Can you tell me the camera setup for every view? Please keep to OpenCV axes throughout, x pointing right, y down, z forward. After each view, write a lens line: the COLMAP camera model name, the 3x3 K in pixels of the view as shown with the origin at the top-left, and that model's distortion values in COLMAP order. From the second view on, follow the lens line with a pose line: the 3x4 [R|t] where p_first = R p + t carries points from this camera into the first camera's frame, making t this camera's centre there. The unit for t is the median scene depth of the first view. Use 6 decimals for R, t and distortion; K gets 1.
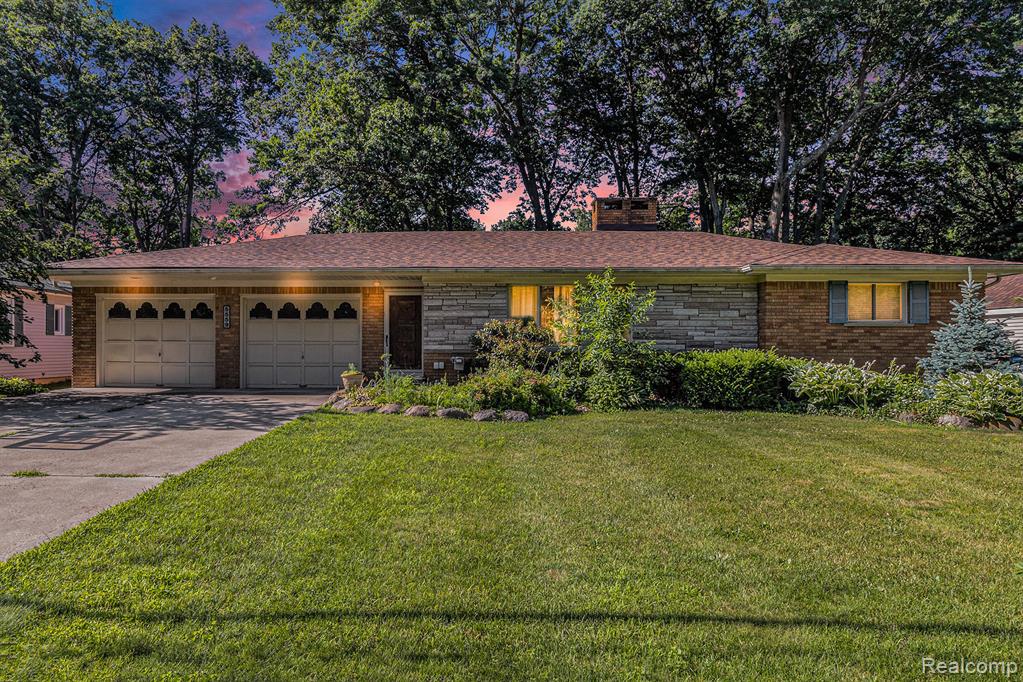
lens RADIAL K [[438.6, 0, 510.4], [0, 438.6, 343.5], [0, 0, 1]] dist [0.000105, 0.000023]
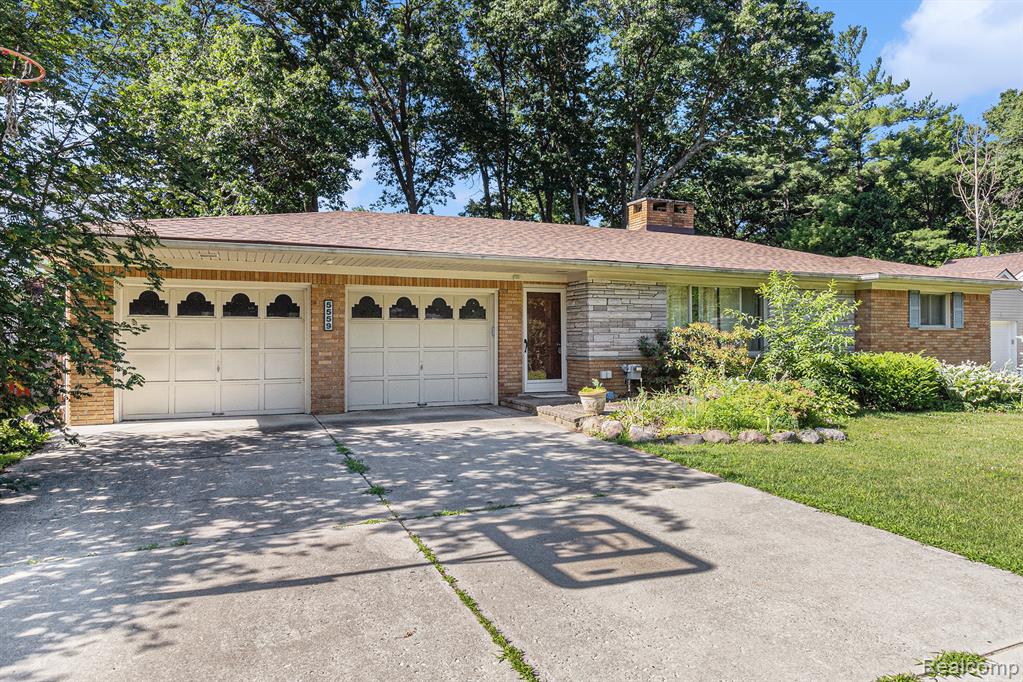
lens RADIAL K [[430.7, 0, 510.5], [0, 430.7, 333.4], [0, 0, 1]] dist [0.003282, 0.000219]
pose [[0.956748, 0.000198, 0.290917, -0.584359], [0.002852, 0.999945, -0.010058, -0.023183], [-0.290903, 0.010452, 0.956695, 0.236463]]
